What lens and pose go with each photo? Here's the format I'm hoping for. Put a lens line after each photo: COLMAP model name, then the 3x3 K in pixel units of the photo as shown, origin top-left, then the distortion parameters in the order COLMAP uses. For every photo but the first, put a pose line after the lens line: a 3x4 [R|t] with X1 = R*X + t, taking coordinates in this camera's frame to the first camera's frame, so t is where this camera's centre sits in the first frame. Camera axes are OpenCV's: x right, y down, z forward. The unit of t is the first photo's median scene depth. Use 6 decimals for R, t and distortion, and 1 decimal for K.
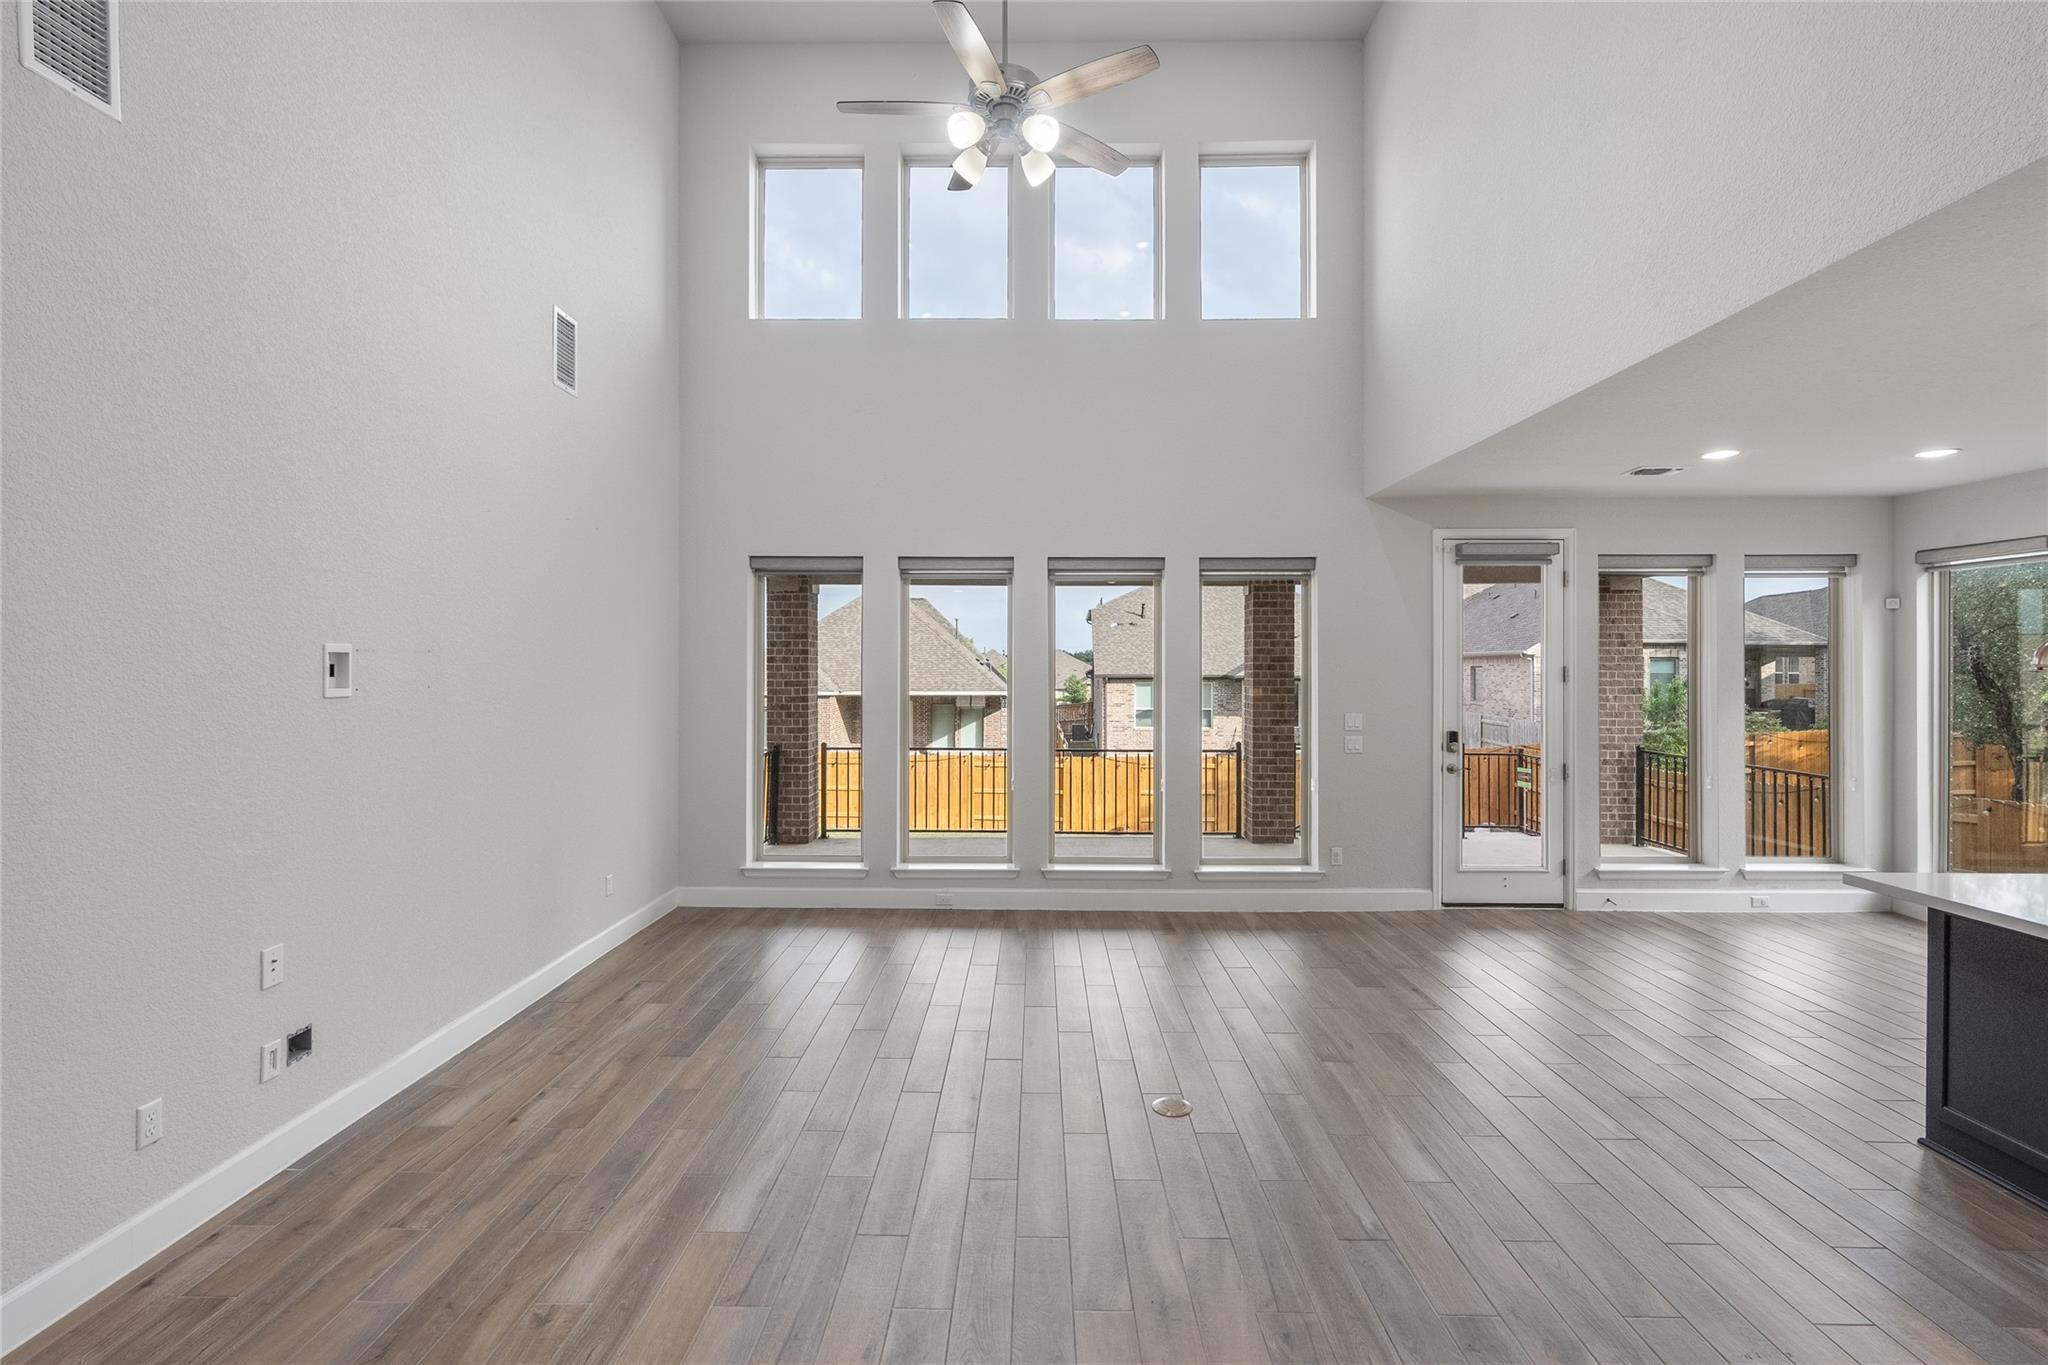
lens RADIAL K [[926.7, 0, 1004.8], [0, 926.7, 665.4], [0, 0, 1]] dist [-0.017514, 0.003224]
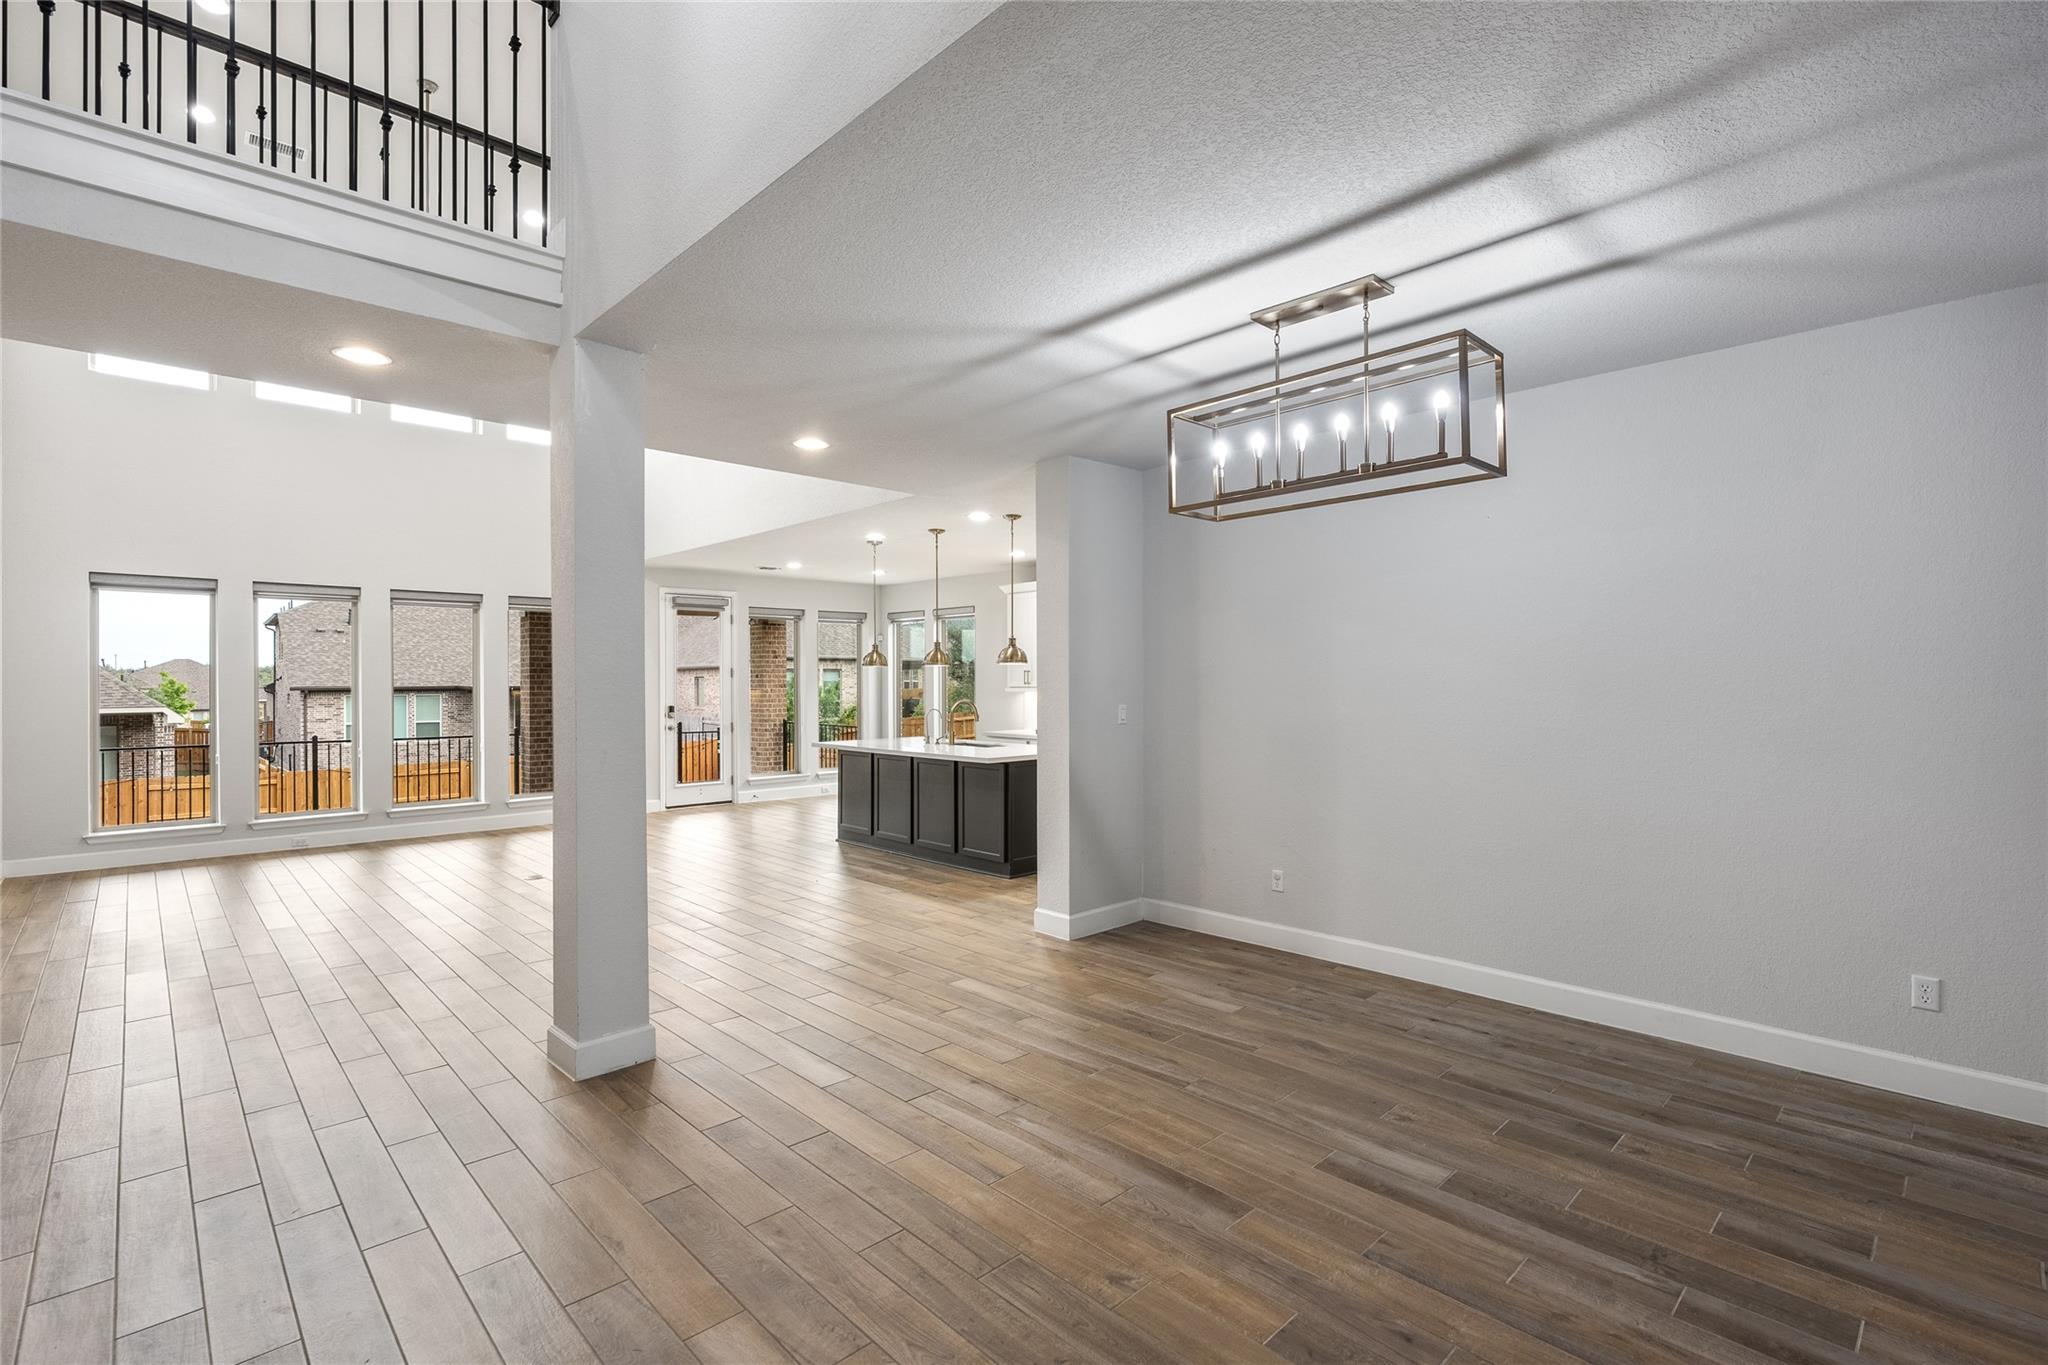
lens RADIAL K [[926.7, 0, 1019.2], [0, 926.7, 687.2], [0, 0, 1]] dist [-0.017514, 0.003224]
pose [[0.695697, -0.009180, 0.718276, -0.300426], [0.002722, 0.999945, 0.010143, 0.021601], [-0.718330, -0.005101, 0.695684, -0.663779]]
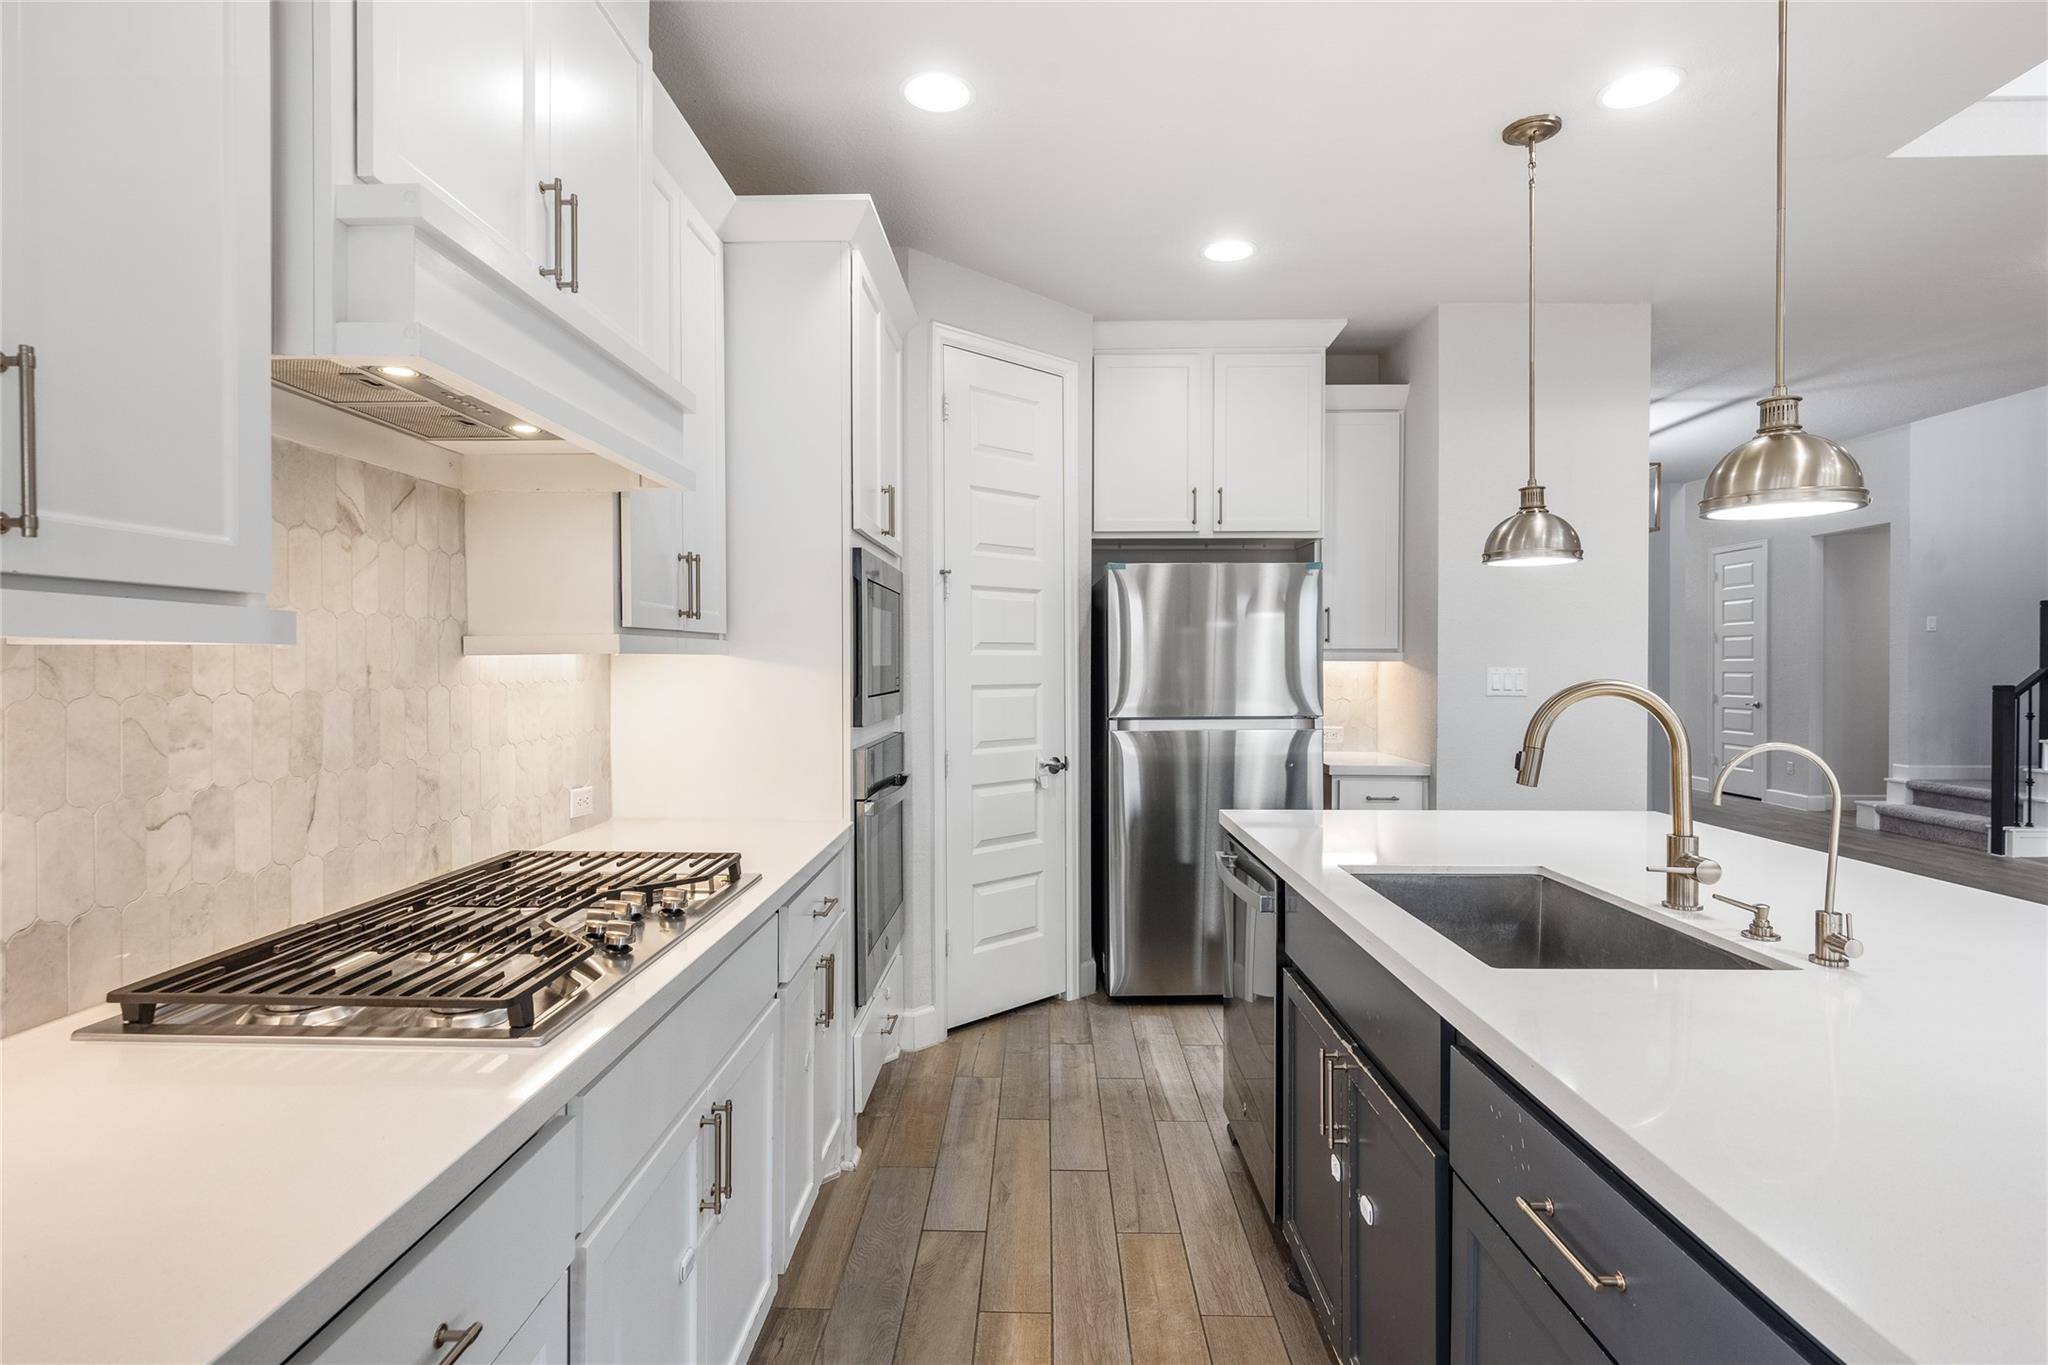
lens RADIAL K [[1032.6, 0, 1019.0], [0, 1032.6, 669.9], [0, 0, 1]] dist [-0.002850, -0.000090]
pose [[-0.999997, -0.001245, -0.001937, 0.758585], [-0.001254, 0.999989, 0.004527, 0.050533], [0.001931, 0.004529, -0.999988, 0.603224]]
